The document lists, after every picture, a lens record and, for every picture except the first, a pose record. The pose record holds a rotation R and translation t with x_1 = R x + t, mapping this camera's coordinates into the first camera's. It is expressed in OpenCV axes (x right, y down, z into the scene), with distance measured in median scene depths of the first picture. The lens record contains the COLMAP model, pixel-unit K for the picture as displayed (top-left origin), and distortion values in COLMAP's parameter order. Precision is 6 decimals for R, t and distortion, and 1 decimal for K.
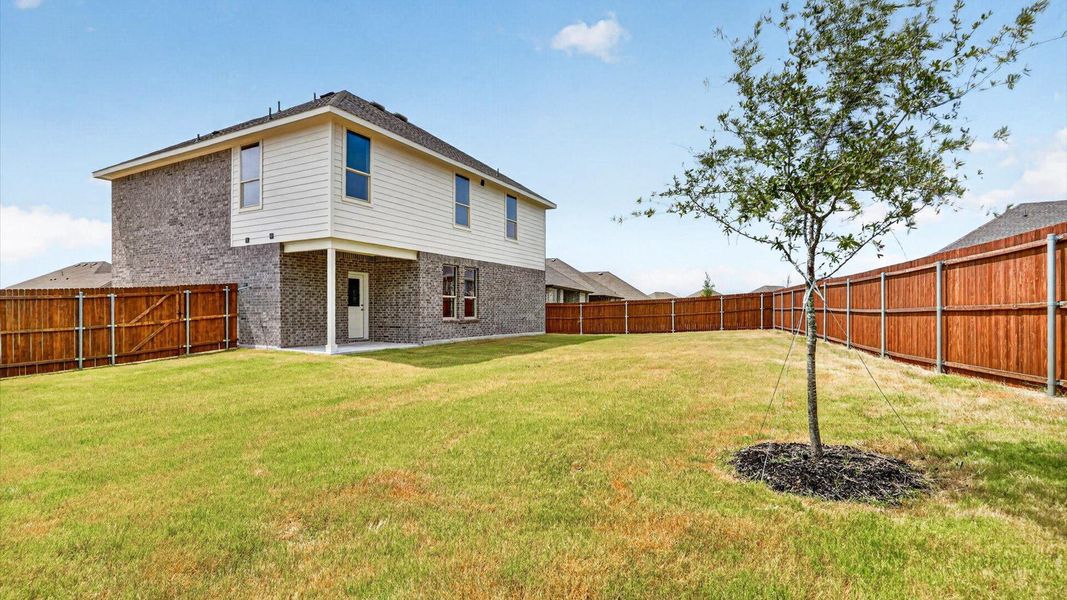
lens RADIAL K [[494.3, 0, 539.1], [0, 494.3, 314.0], [0, 0, 1]] dist [-0.046267, 0.000049]
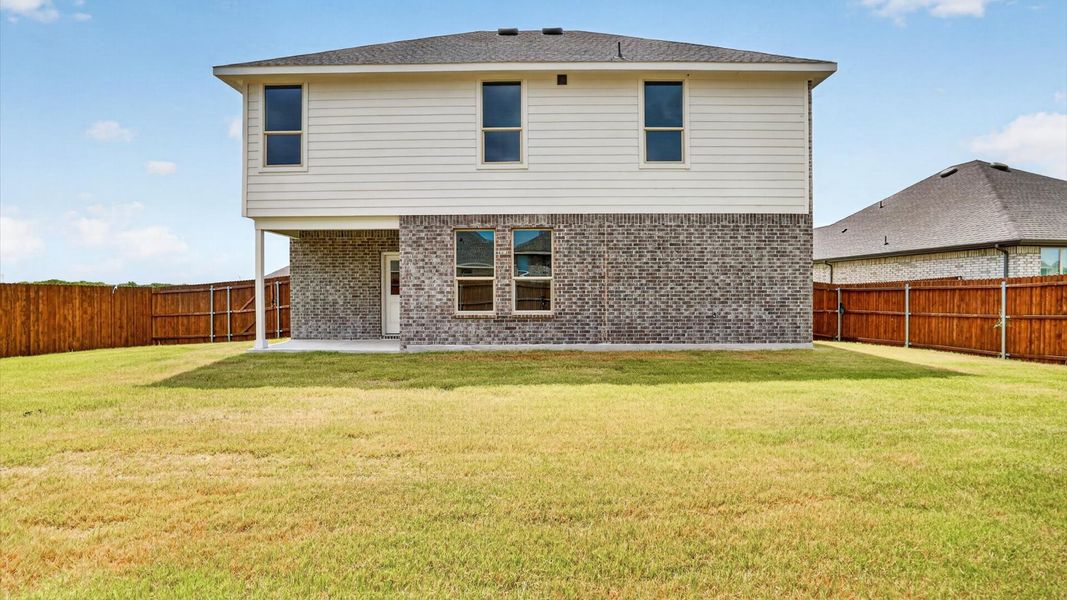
lens RADIAL K [[466.3, 0, 533.5], [0, 466.3, 300.0], [0, 0, 1]] dist [-0.041353, 0.000022]
pose [[0.446933, 0.006764, -0.894542, 0.381070], [-0.002754, 0.999977, 0.006185, -0.010880], [0.894563, -0.000300, 0.446942, 0.773144]]
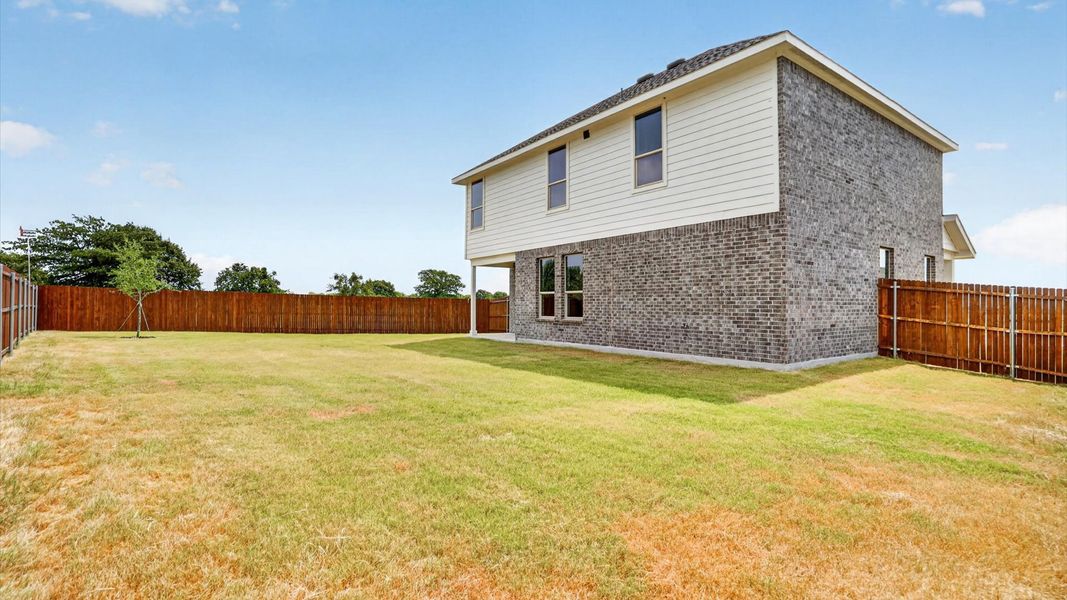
lens RADIAL K [[505.2, 0, 536.3], [0, 505.2, 303.6], [0, 0, 1]] dist [-0.065620, 0.034563]
pose [[-0.468304, -0.007103, -0.883539, 0.611516], [-0.012118, 0.999925, -0.001616, -0.013910], [0.883484, 0.009950, -0.468355, 1.365858]]
